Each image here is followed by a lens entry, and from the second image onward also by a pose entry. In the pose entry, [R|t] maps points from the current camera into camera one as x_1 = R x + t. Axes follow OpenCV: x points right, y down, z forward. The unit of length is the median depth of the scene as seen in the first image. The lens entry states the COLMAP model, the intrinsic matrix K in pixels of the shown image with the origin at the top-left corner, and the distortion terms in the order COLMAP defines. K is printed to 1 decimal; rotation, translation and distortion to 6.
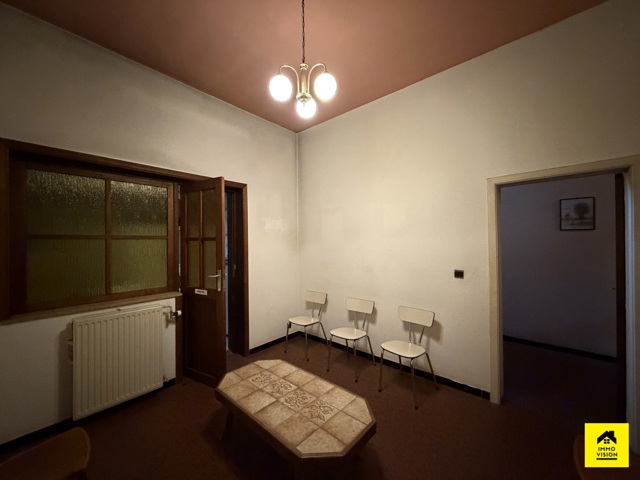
lens RADIAL K [[254.9, 0, 316.8], [0, 254.9, 240.3], [0, 0, 1]] dist [-0.000994, -0.000286]
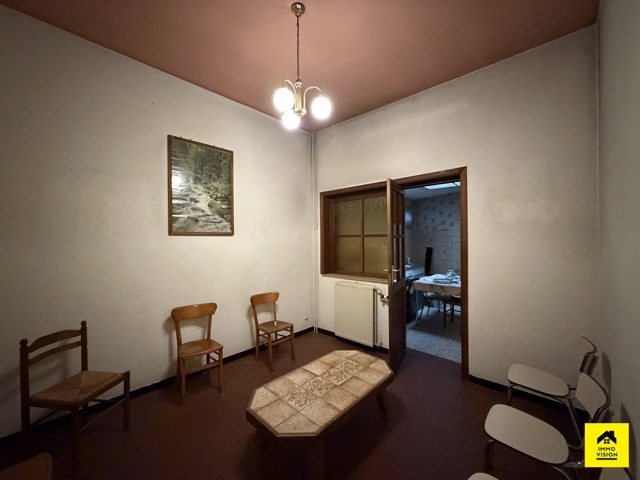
lens RADIAL K [[254.9, 0, 316.8], [0, 254.9, 239.7], [0, 0, 1]] dist [-0.000994, -0.000286]
pose [[-0.035612, 0.005010, -0.999353, 0.920982], [0.002719, 0.999984, 0.004917, 0.005584], [0.999362, -0.002542, -0.035625, 0.959978]]
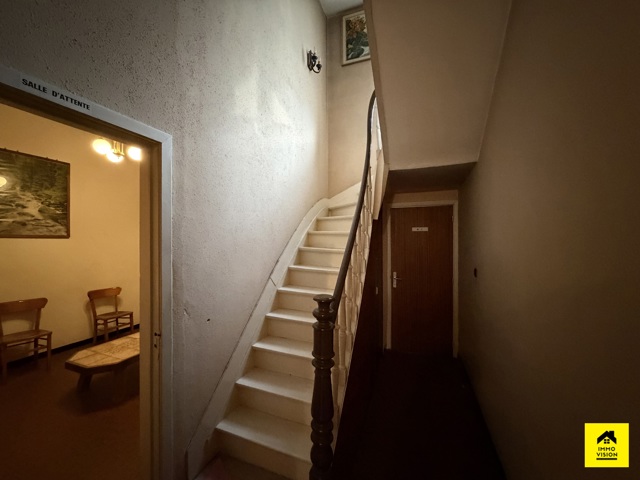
lens RADIAL K [[254.9, 0, 317.6], [0, 254.9, 239.7], [0, 0, 1]] dist [-0.000994, -0.000286]
pose [[0.349348, -0.008792, -0.936952, 1.631324], [0.001460, 0.999960, -0.008838, 0.014844], [0.936992, 0.001720, 0.349347, 1.391942]]
